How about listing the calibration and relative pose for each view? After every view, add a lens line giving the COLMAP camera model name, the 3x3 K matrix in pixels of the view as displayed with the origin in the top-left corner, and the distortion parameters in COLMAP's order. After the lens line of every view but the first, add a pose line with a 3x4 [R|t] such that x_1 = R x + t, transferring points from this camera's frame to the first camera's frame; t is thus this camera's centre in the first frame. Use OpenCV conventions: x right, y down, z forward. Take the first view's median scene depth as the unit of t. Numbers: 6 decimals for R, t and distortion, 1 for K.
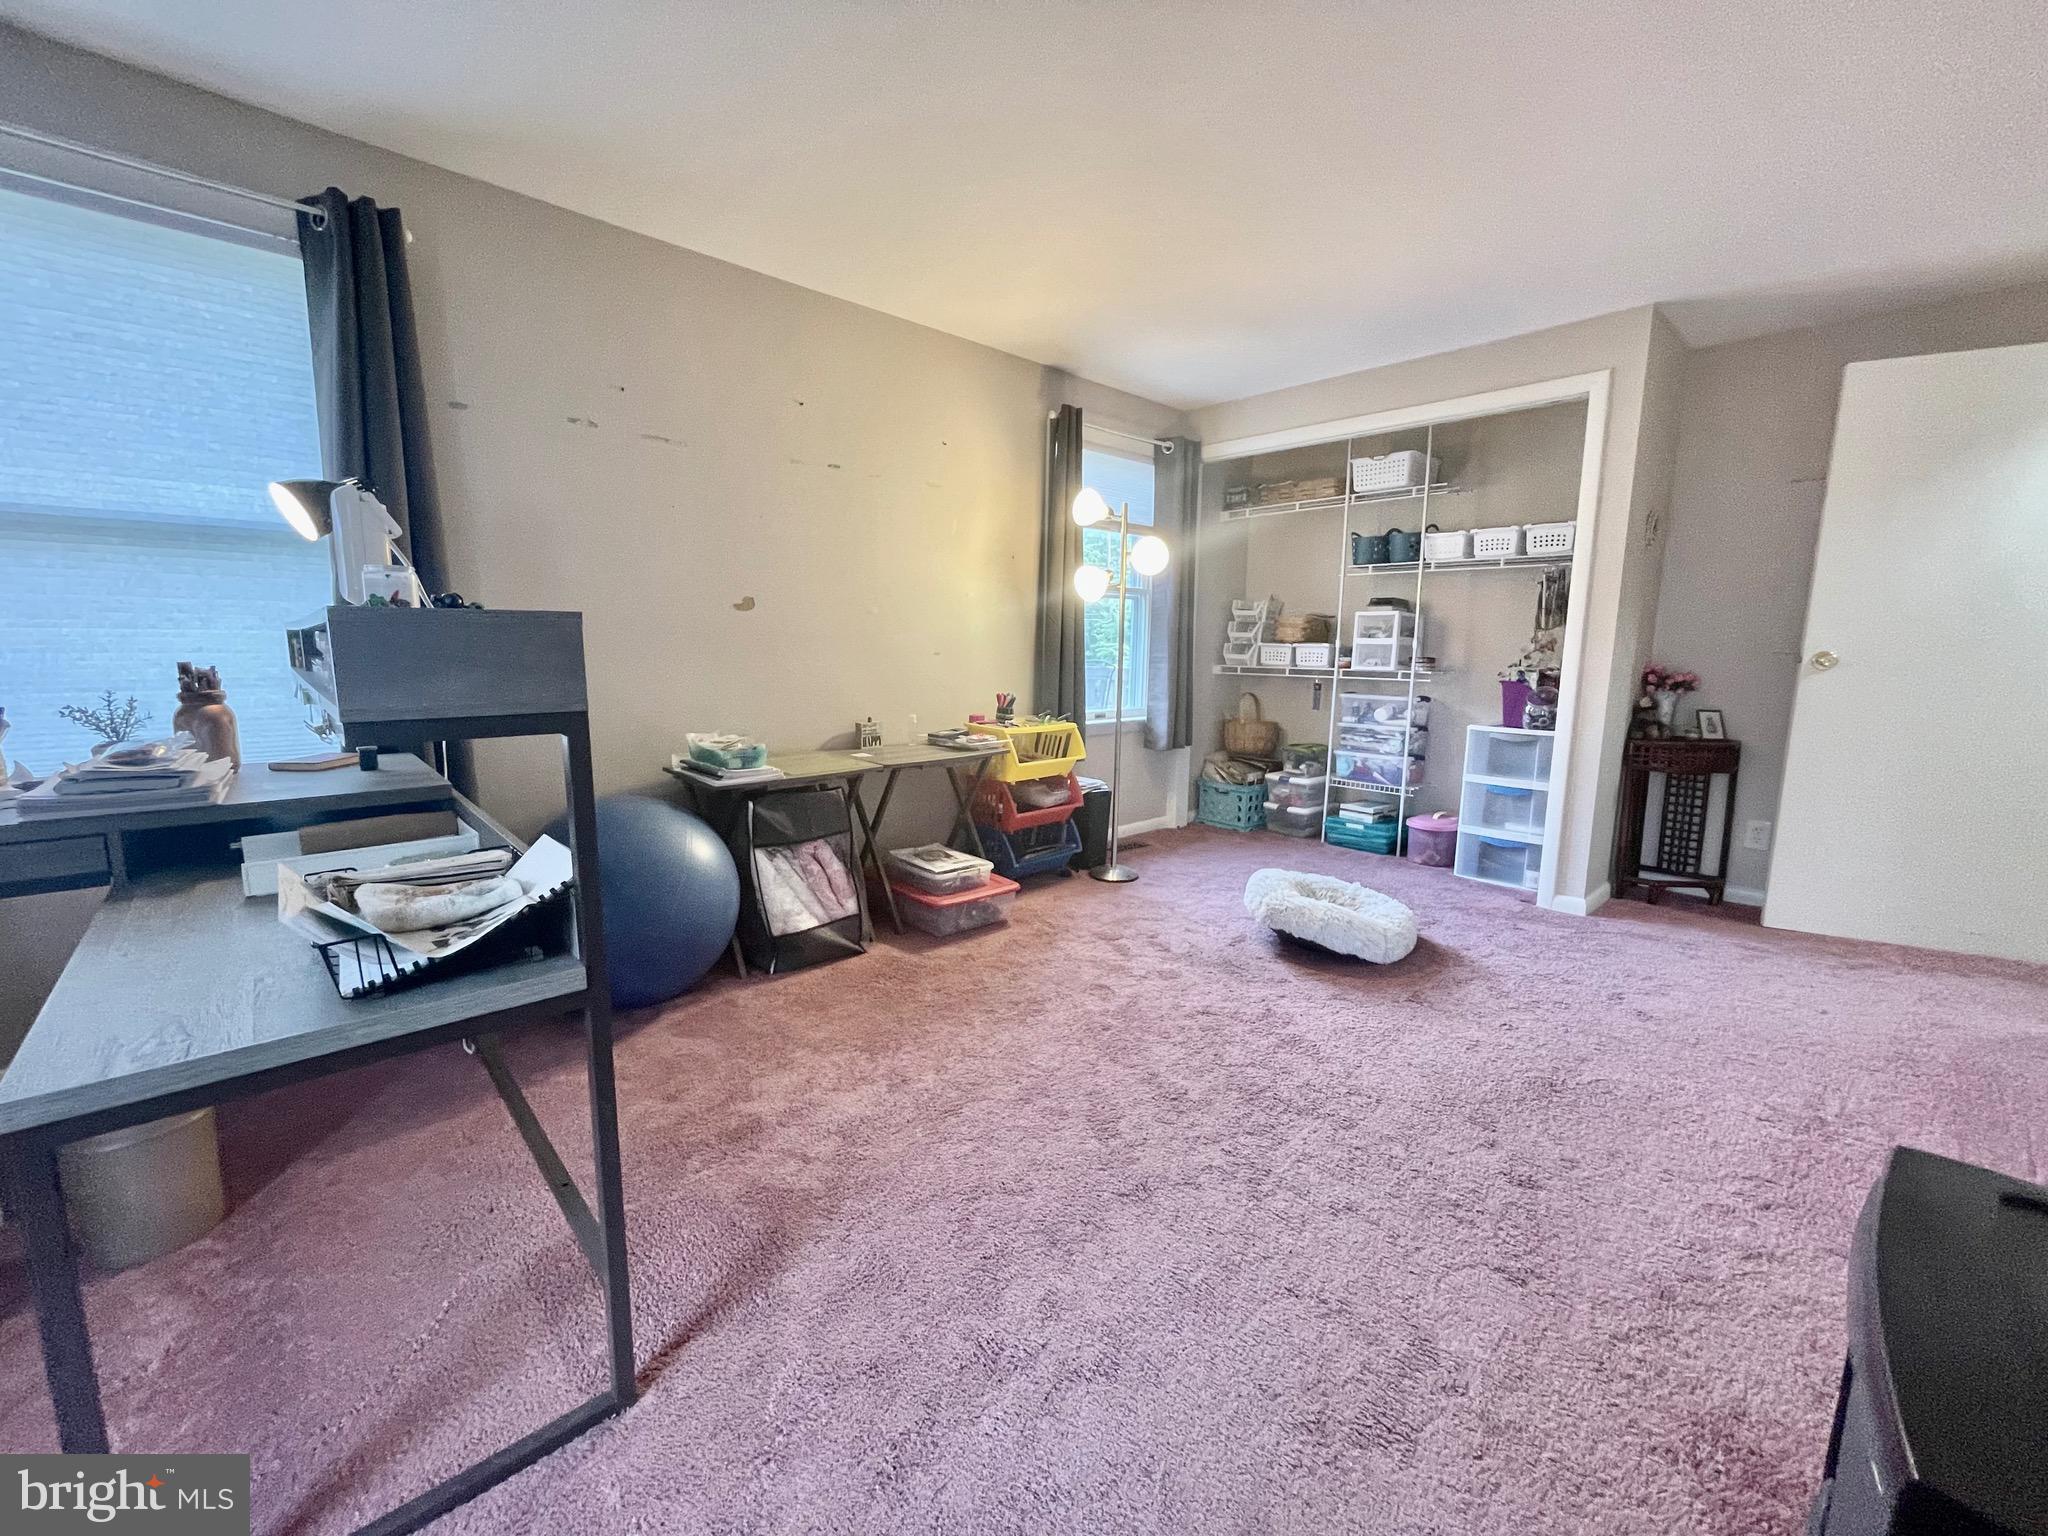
lens RADIAL K [[826.3, 0, 1024.0], [0, 826.3, 768.0], [0, 0, 1]] dist [-0.001029, -0.000298]
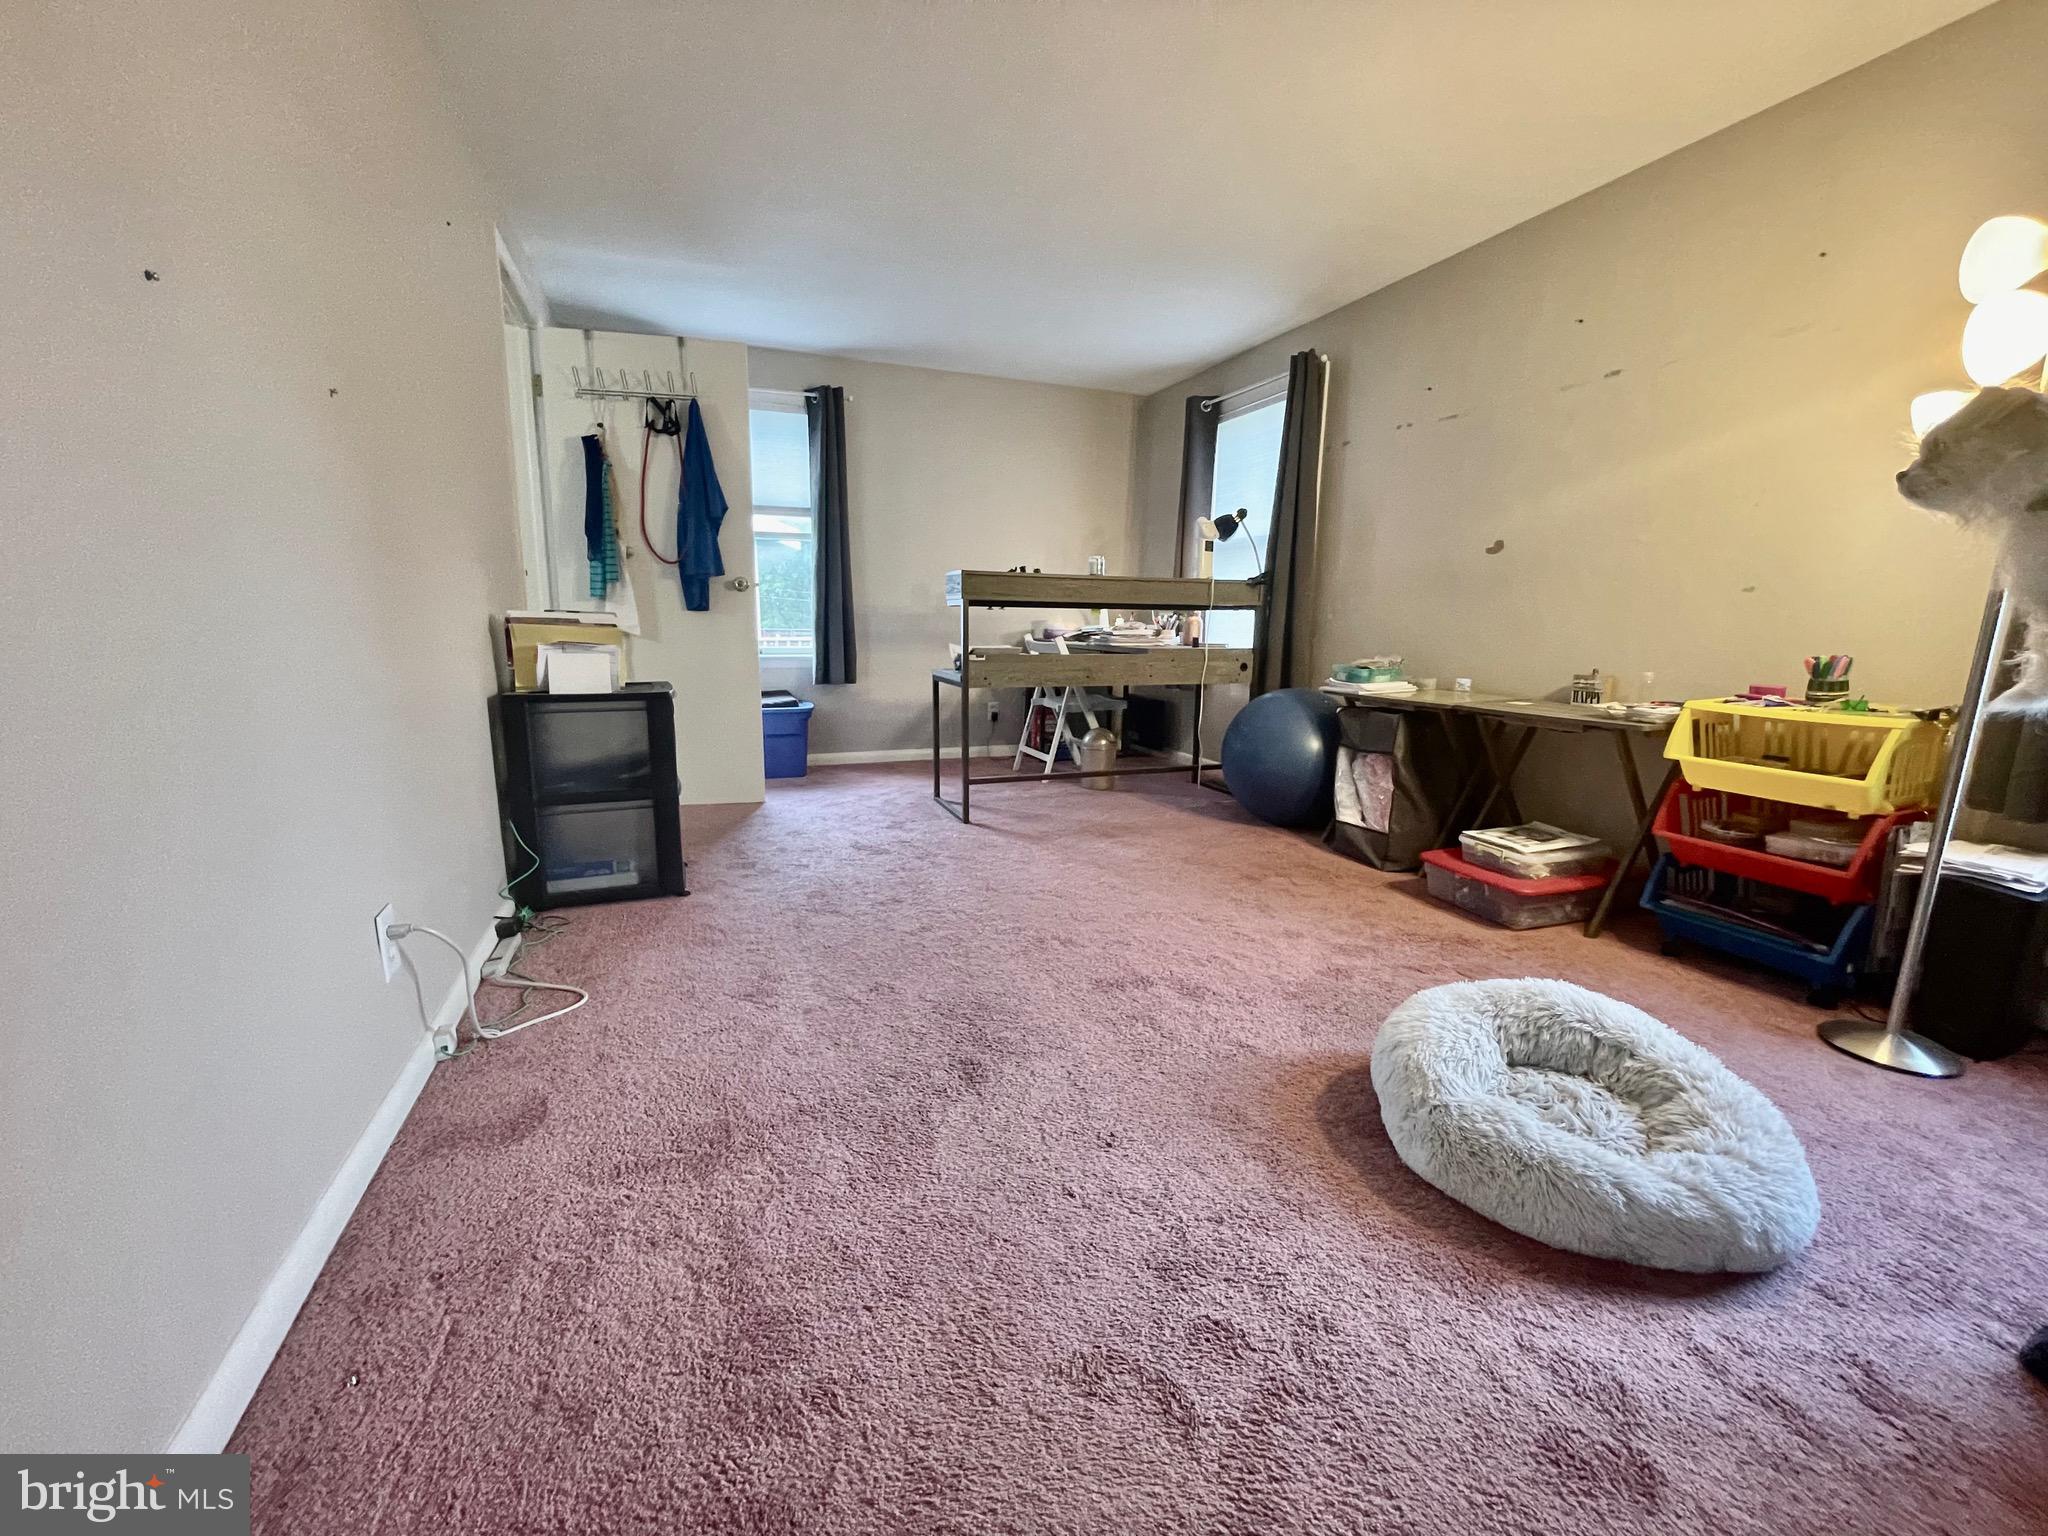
lens RADIAL K [[826.3, 0, 1024.0], [0, 826.3, 768.0], [0, 0, 1]] dist [-0.001029, -0.000298]
pose [[-0.361486, 0.158251, -0.918850, 0.985306], [-0.156745, 0.961150, 0.227202, -0.079458], [0.919108, 0.226156, -0.322637, 0.932116]]
